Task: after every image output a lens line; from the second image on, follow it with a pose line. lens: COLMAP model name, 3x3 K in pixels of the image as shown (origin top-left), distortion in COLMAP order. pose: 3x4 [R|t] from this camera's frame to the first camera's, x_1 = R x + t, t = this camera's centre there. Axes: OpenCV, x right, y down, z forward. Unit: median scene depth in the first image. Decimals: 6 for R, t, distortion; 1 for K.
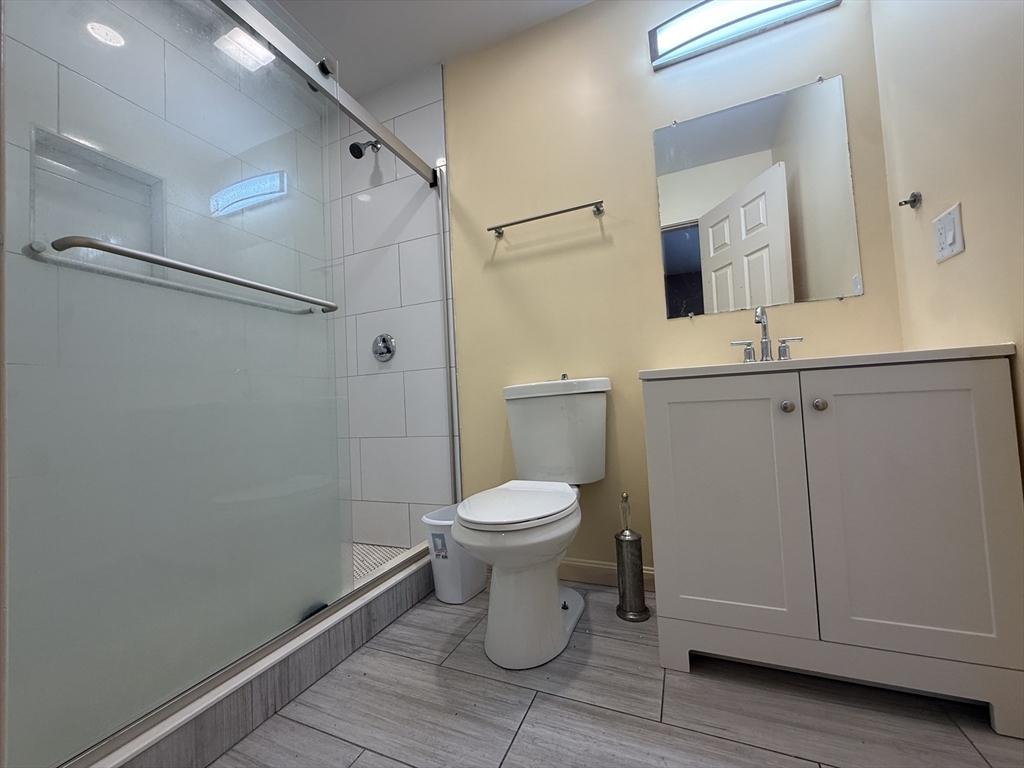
lens RADIAL K [[406.5, 0, 514.3], [0, 406.5, 387.8], [0, 0, 1]] dist [-0.000613, 0.000067]
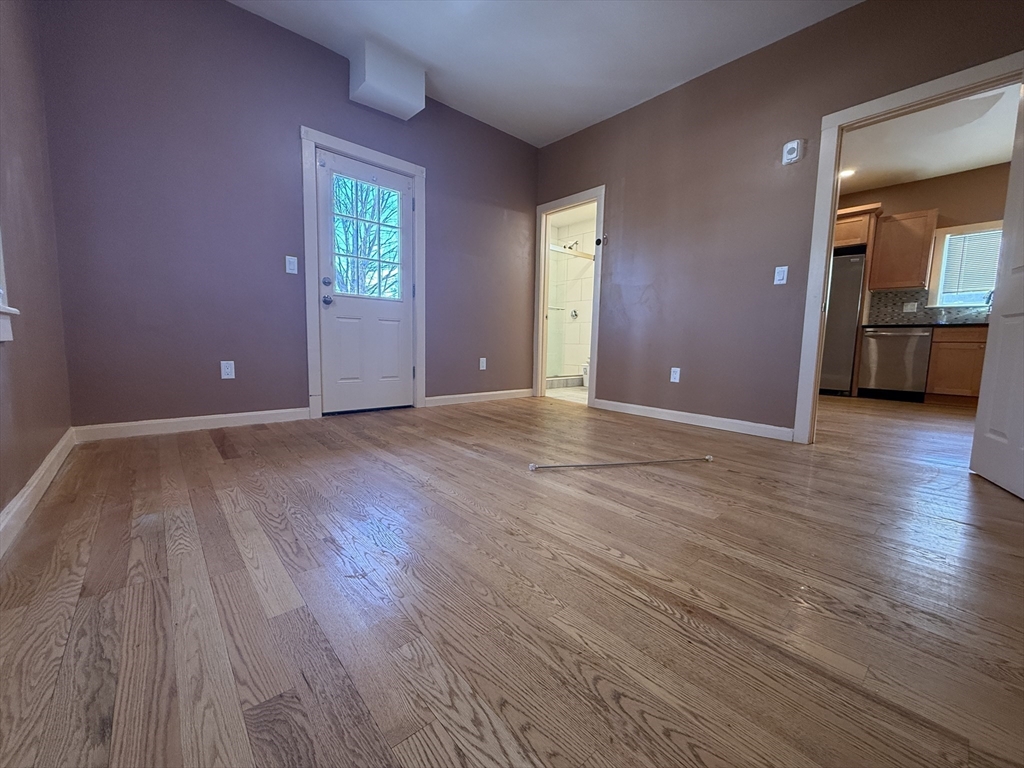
lens RADIAL K [[406.5, 0, 514.2], [0, 406.5, 381.5], [0, 0, 1]] dist [-0.000613, 0.000067]
pose [[0.899839, 0.110327, -0.422040, 0.595112], [-0.044833, 0.985755, 0.162100, -0.075554], [0.433912, -0.126943, 0.891968, -1.920636]]
